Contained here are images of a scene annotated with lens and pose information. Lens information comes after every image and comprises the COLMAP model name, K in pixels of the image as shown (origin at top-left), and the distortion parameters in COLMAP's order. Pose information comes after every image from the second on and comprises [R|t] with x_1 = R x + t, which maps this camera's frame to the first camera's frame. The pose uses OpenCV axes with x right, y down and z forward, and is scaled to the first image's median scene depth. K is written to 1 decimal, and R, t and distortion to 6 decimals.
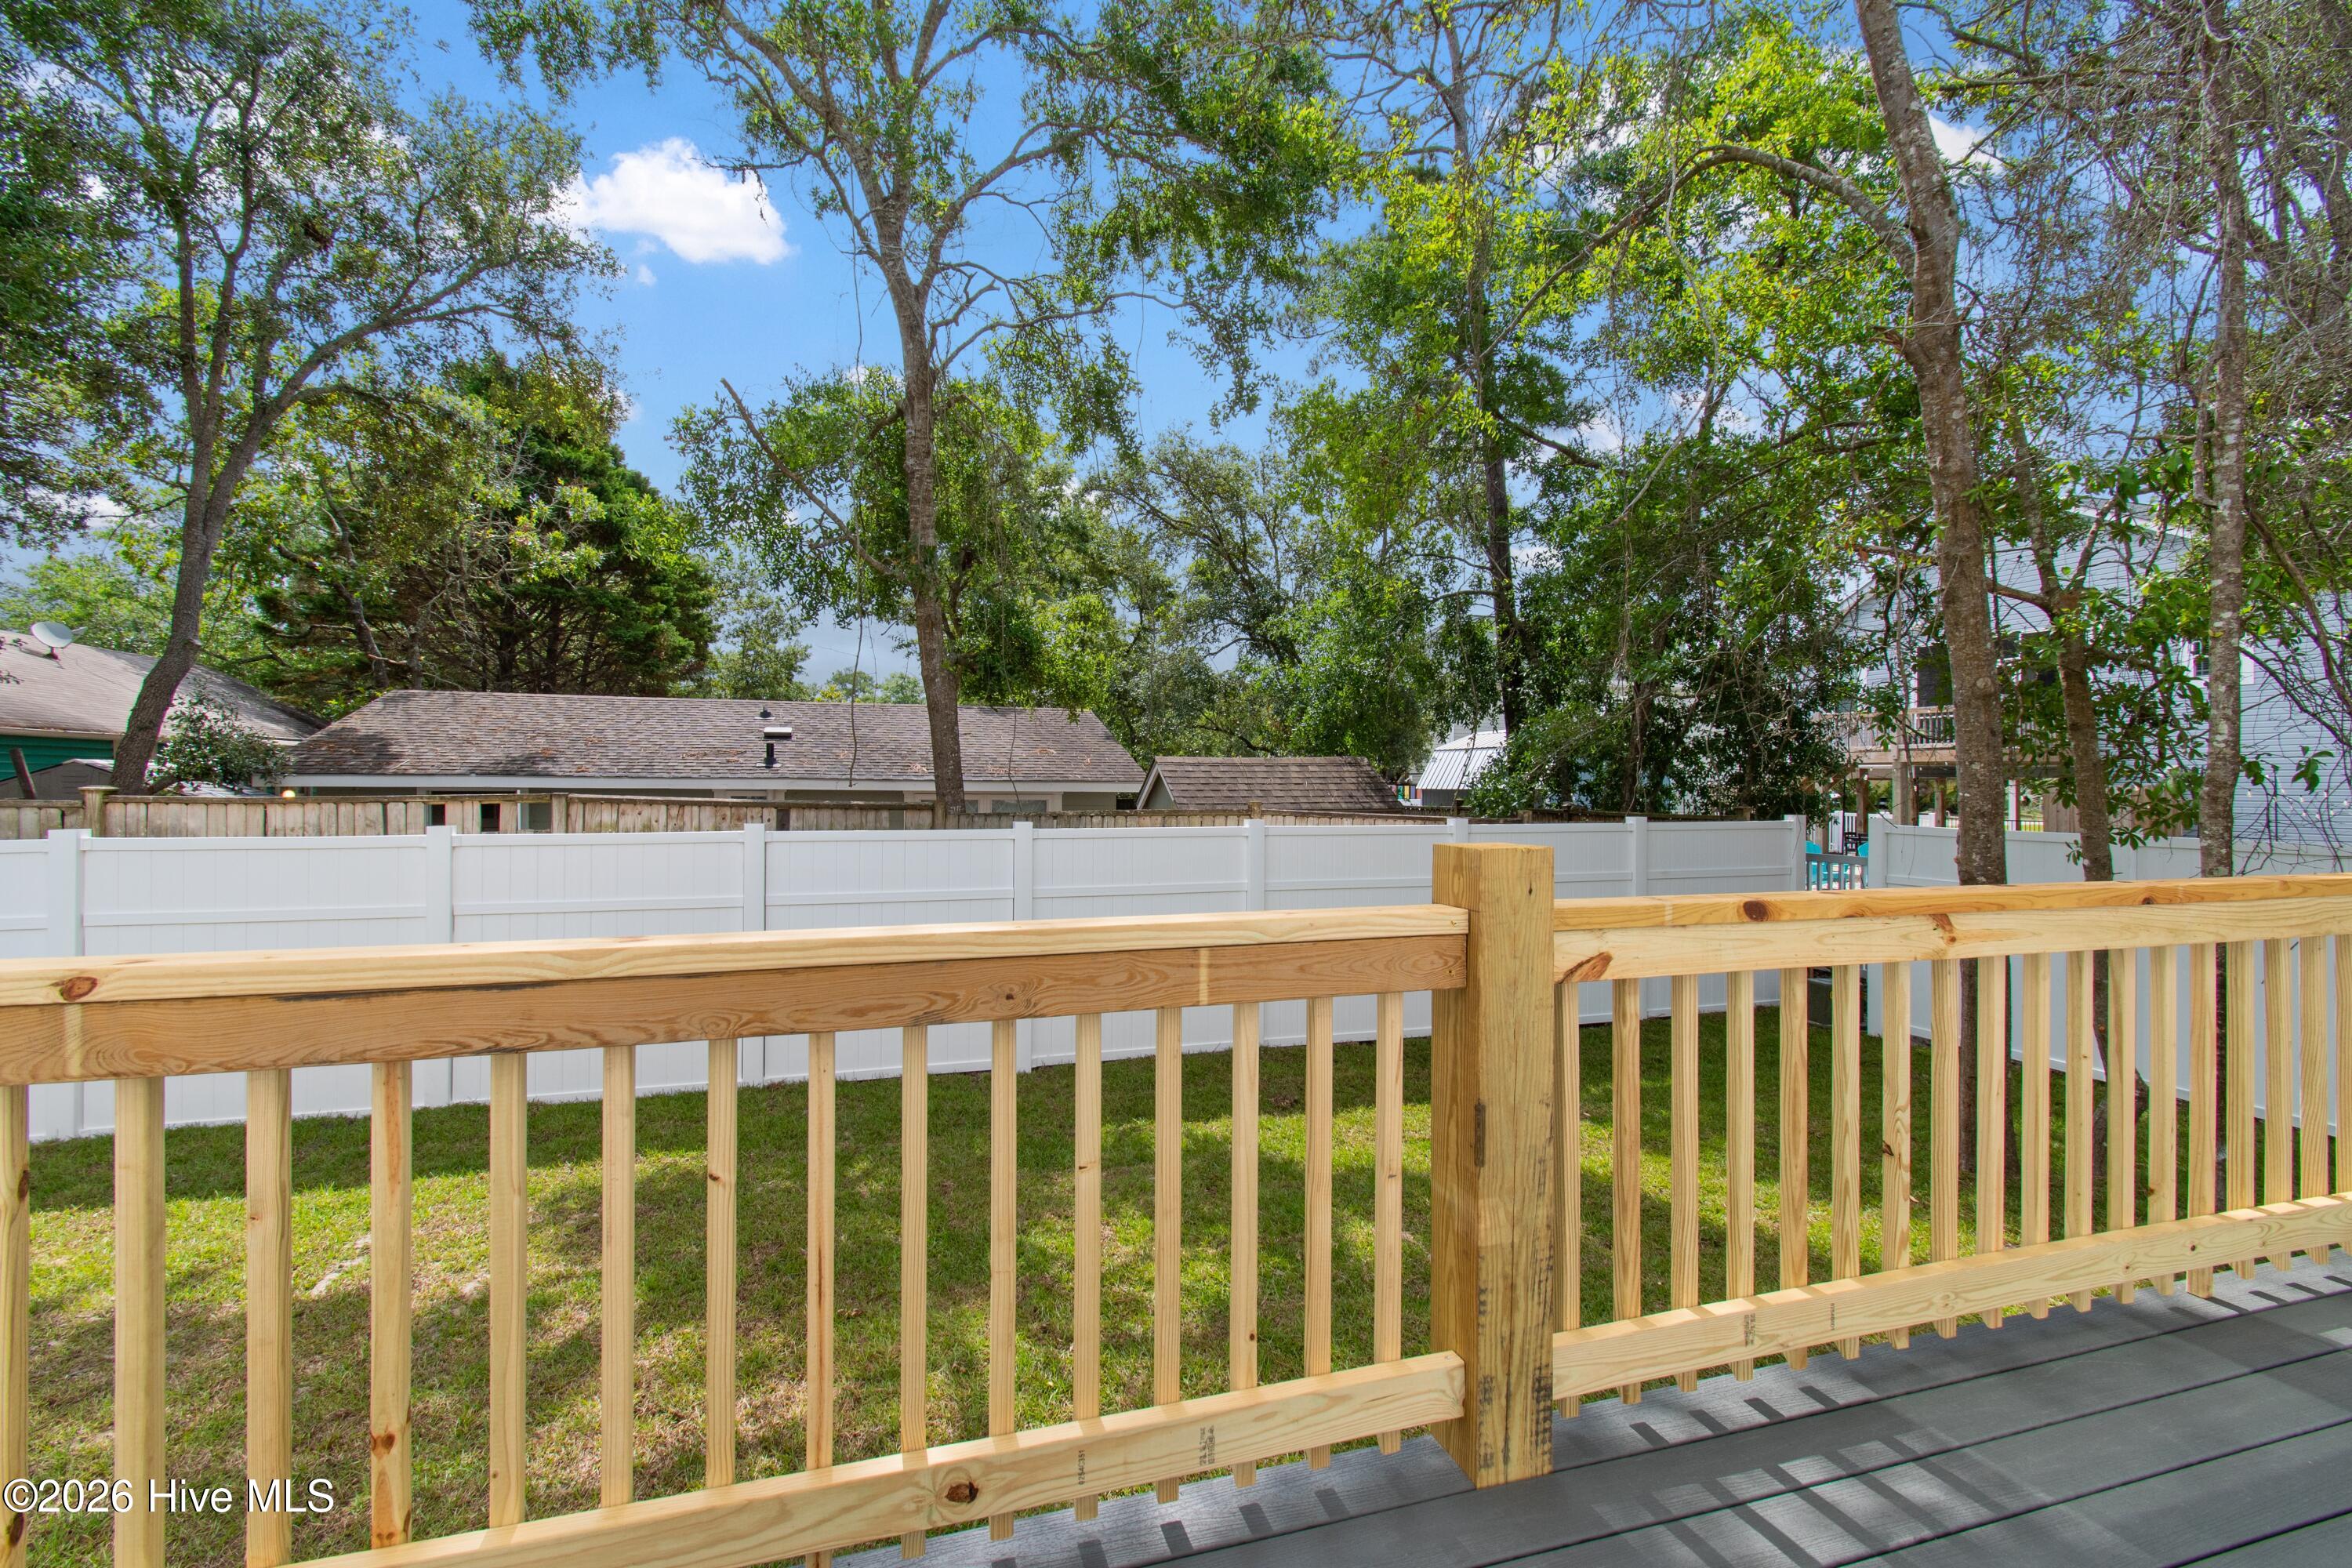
lens RADIAL K [[1036.9, 0, 1176.3], [0, 1036.9, 780.6], [0, 0, 1]] dist [0.002529, -0.002134]
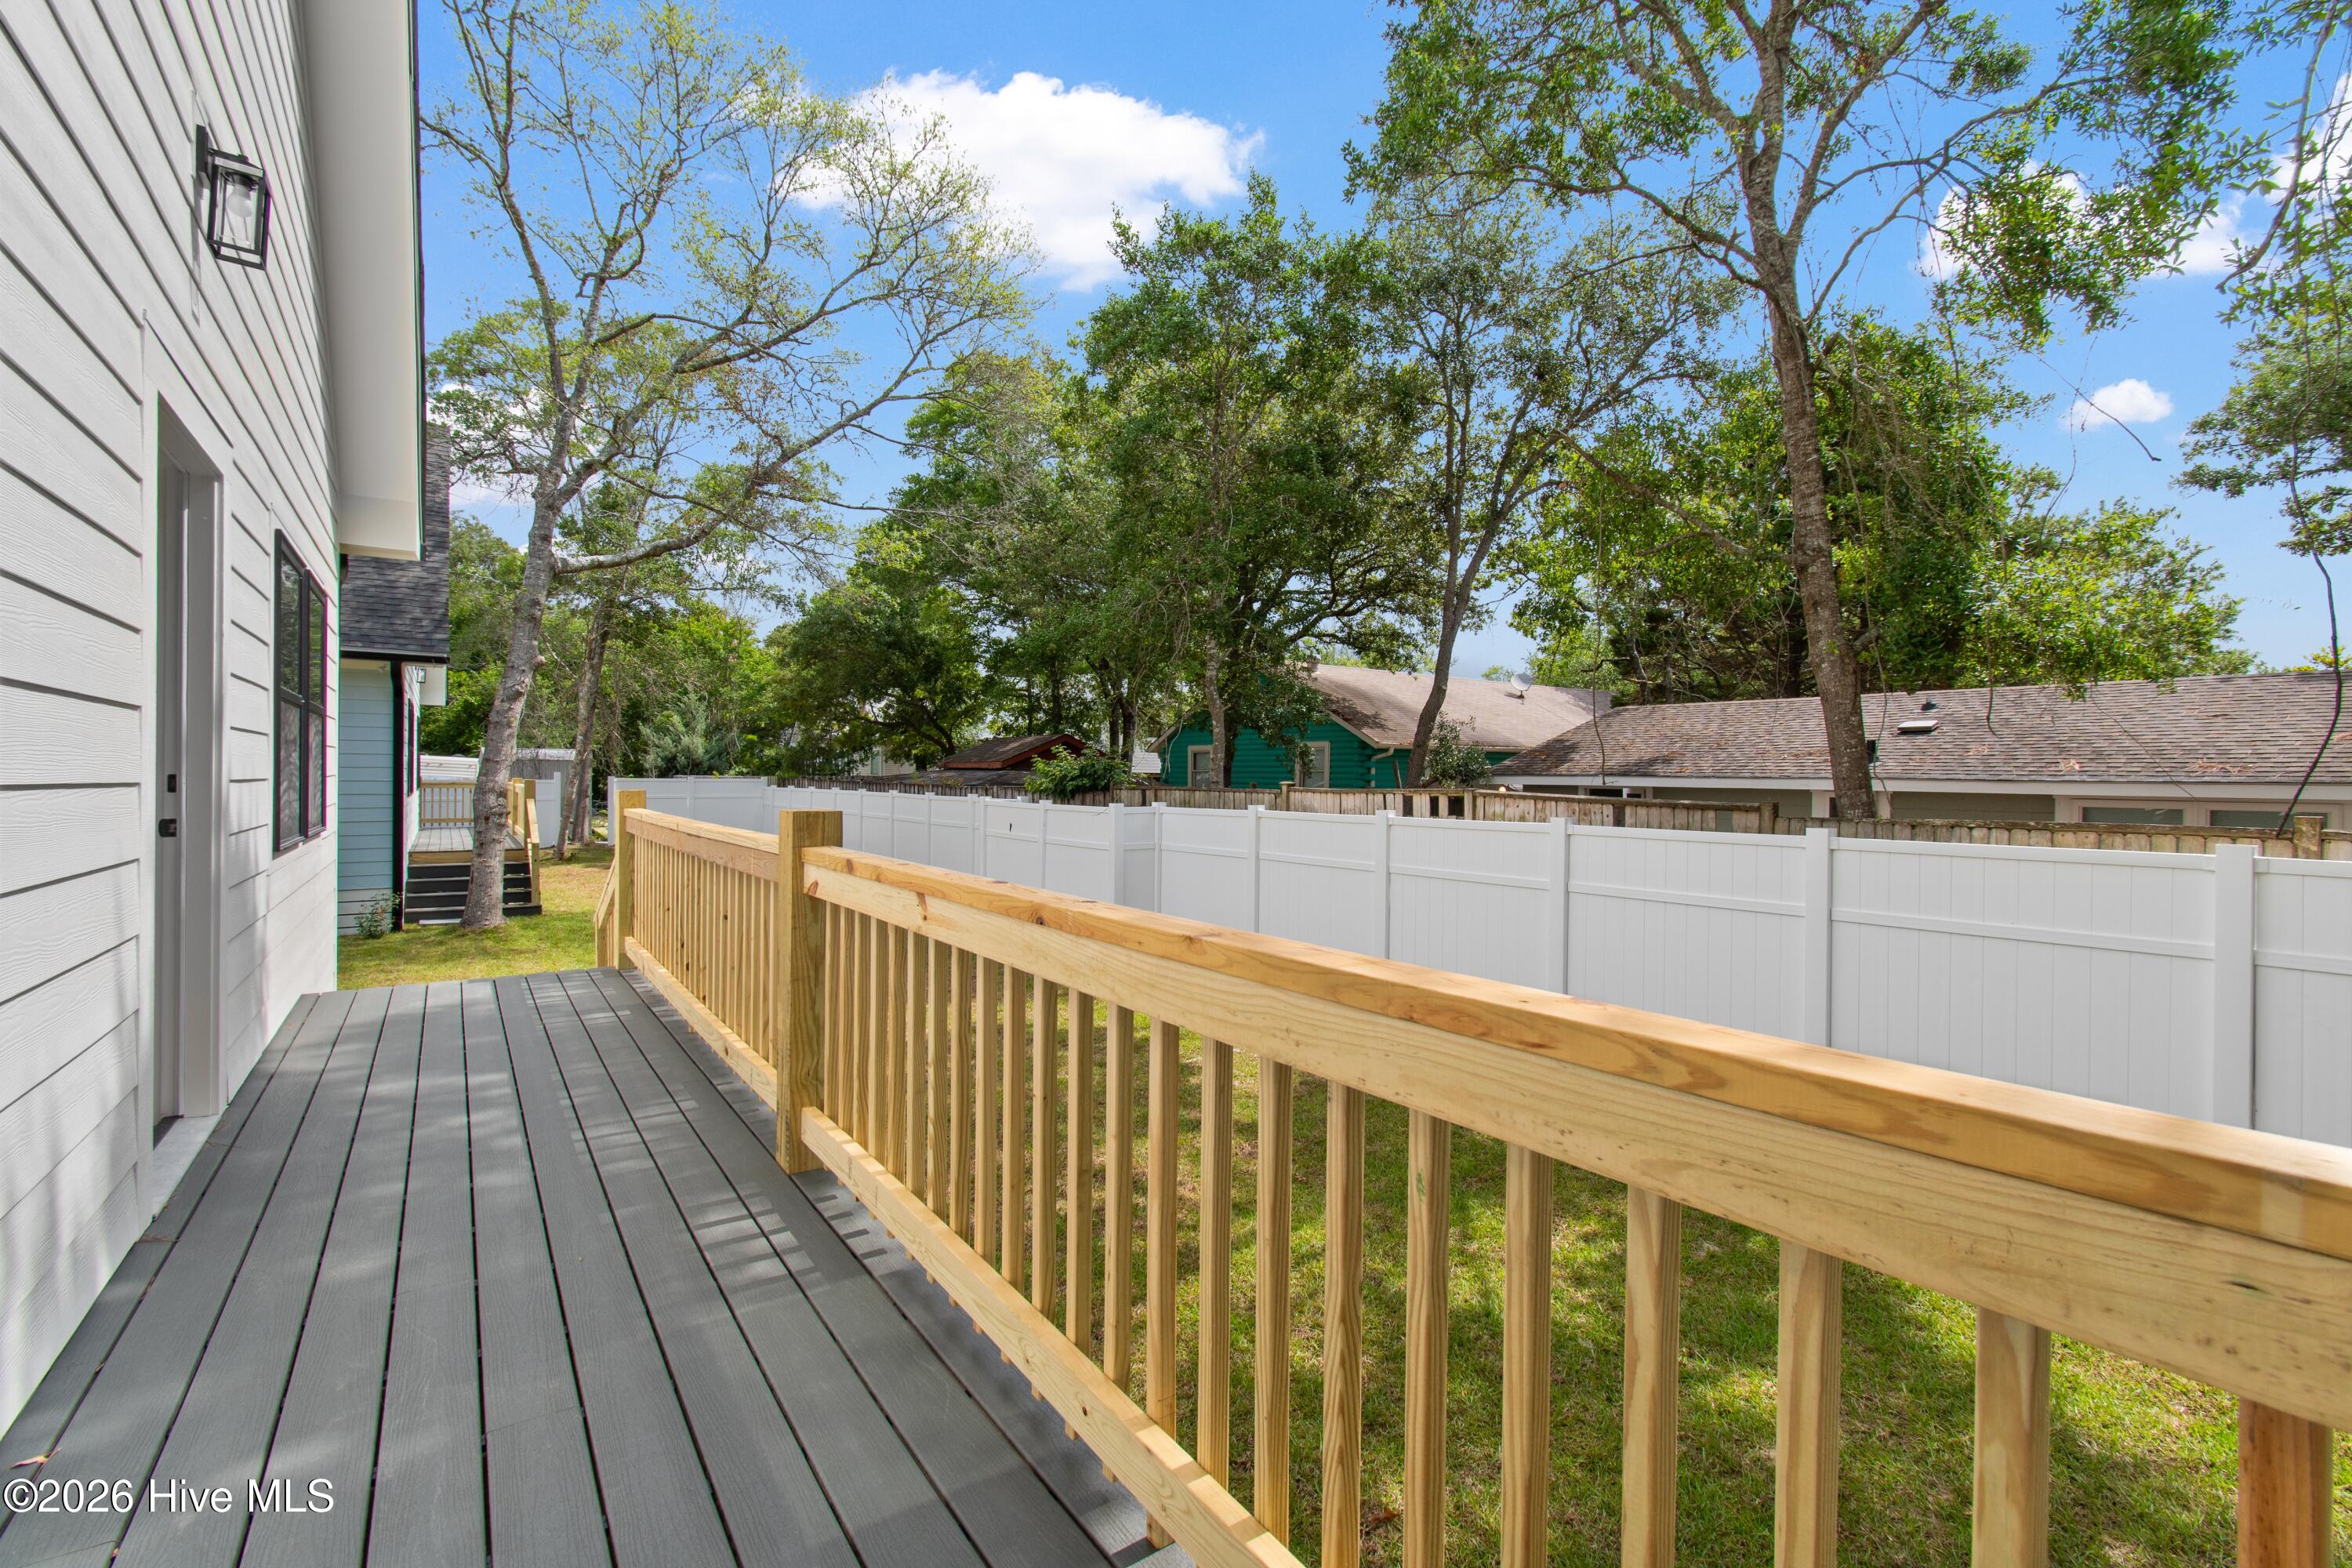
lens RADIAL K [[1036.9, 0, 1176.6], [0, 1036.9, 784.8], [0, 0, 1]] dist [0.002529, -0.002134]
pose [[0.302961, 0.004131, -0.952994, 0.510071], [-0.001812, 0.999991, 0.003759, 0.002508], [0.953001, 0.000588, 0.302966, 0.253604]]
